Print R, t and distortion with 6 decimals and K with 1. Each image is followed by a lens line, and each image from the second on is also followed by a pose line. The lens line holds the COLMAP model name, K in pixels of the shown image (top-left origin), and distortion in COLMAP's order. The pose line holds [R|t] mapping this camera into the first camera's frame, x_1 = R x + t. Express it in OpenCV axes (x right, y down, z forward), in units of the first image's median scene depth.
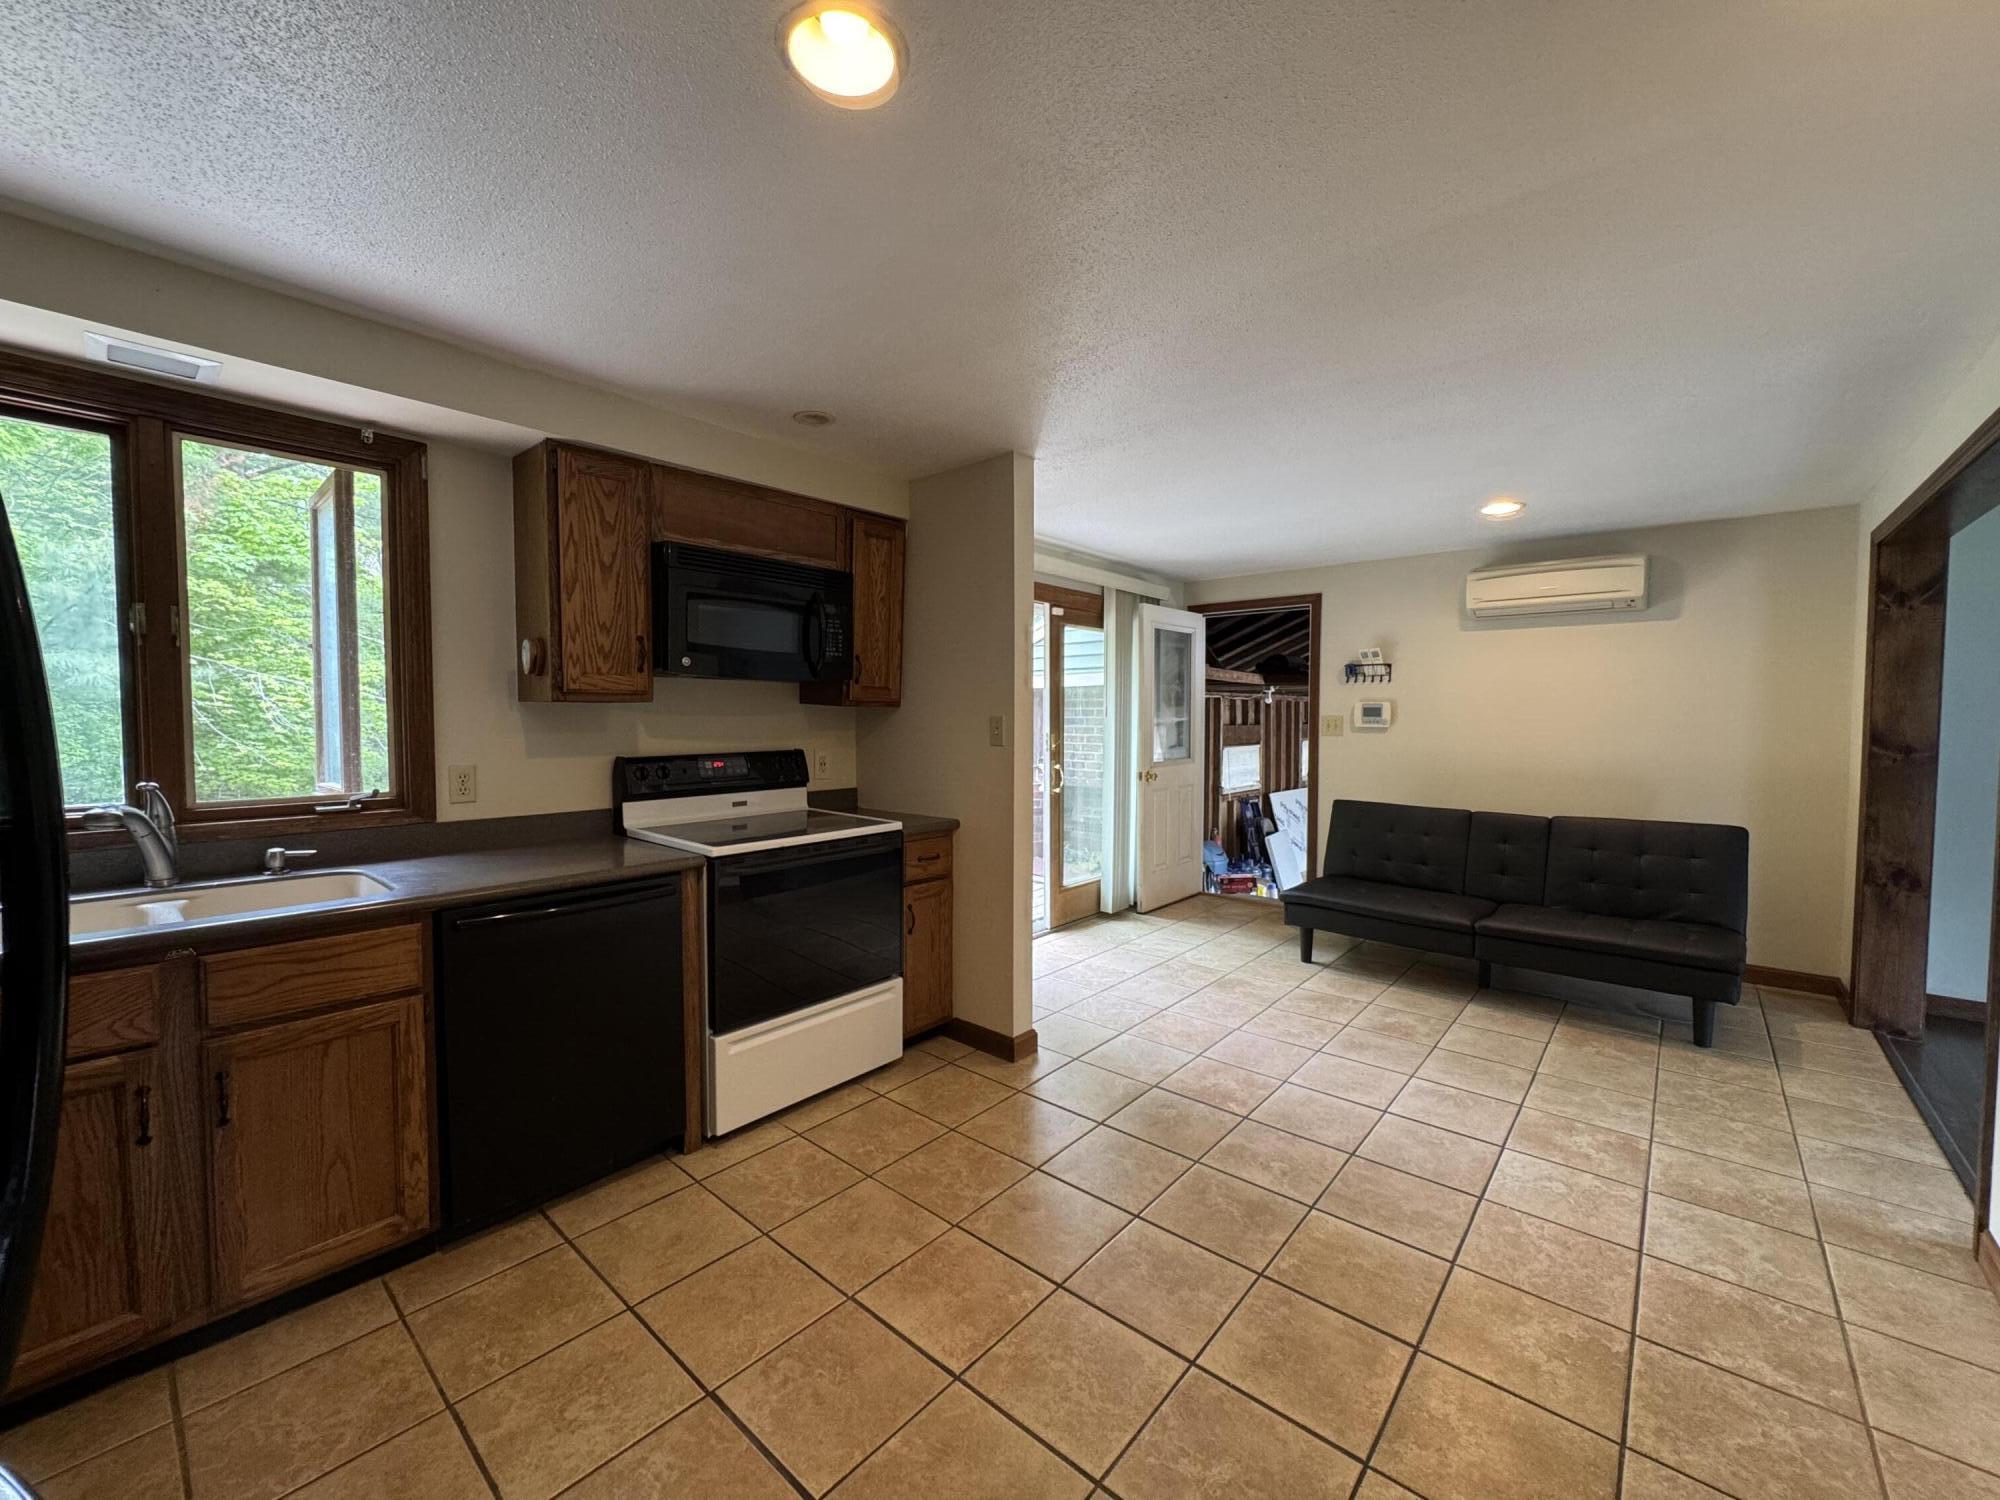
lens RADIAL K [[801.0, 0, 999.2], [0, 801.0, 748.7], [0, 0, 1]] dist [-0.003578, -0.000316]
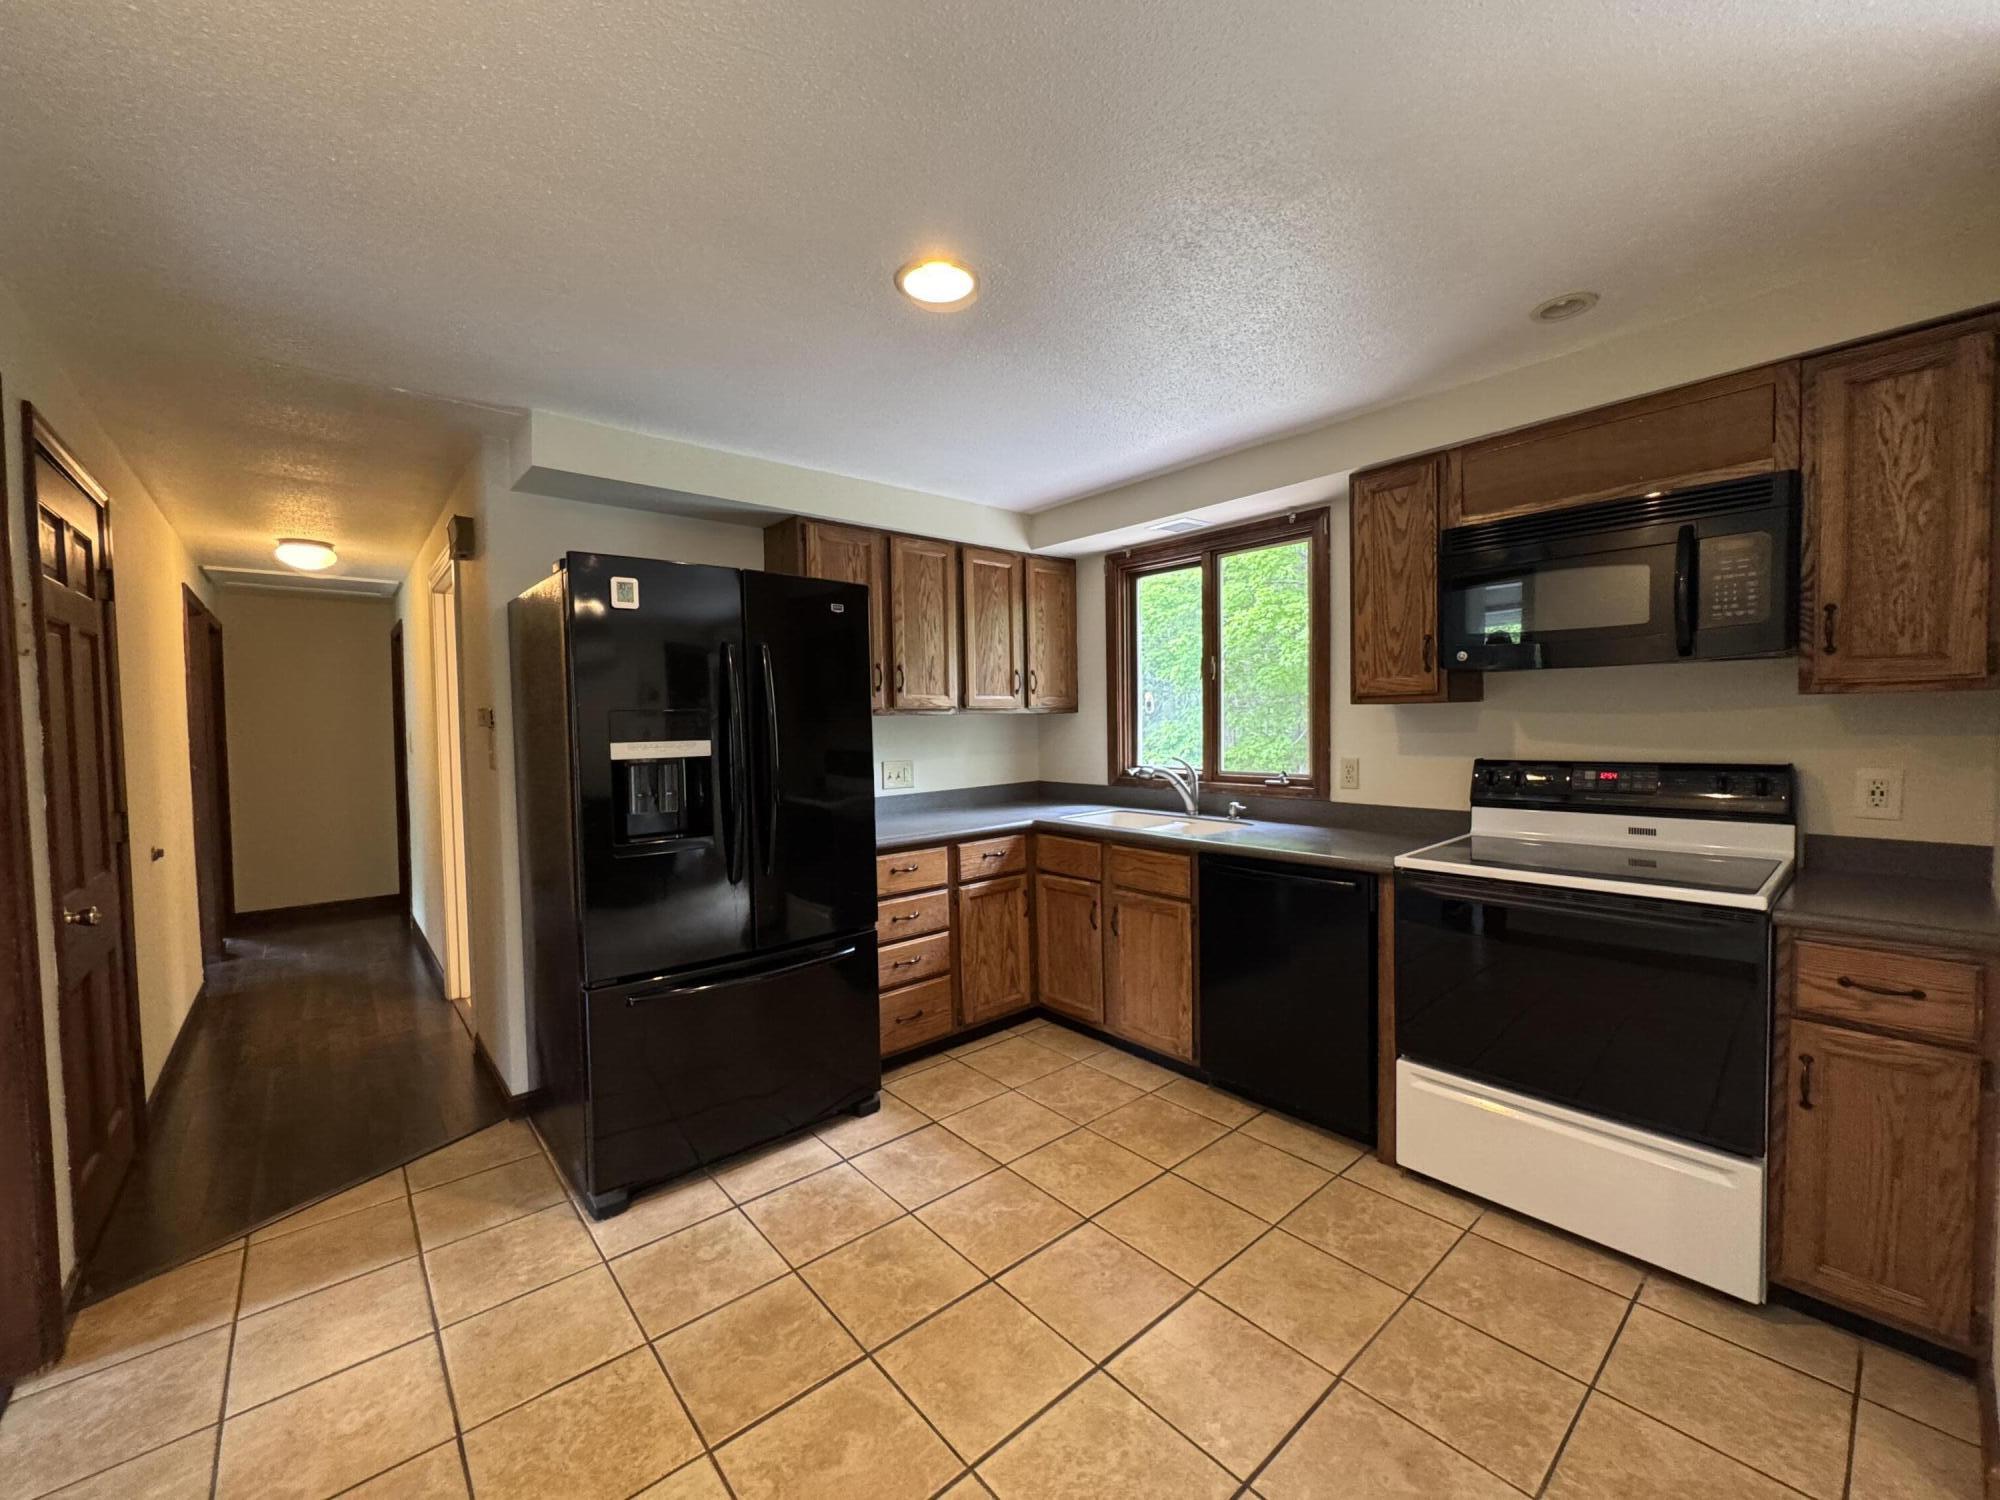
lens RADIAL K [[801.0, 0, 1000.3], [0, 801.0, 748.0], [0, 0, 1]] dist [-0.003578, -0.000316]
pose [[-0.147233, 0.035093, -0.988479, 0.628441], [-0.023047, 0.998977, 0.038899, -0.030012], [0.988833, 0.028509, -0.146274, 0.659583]]
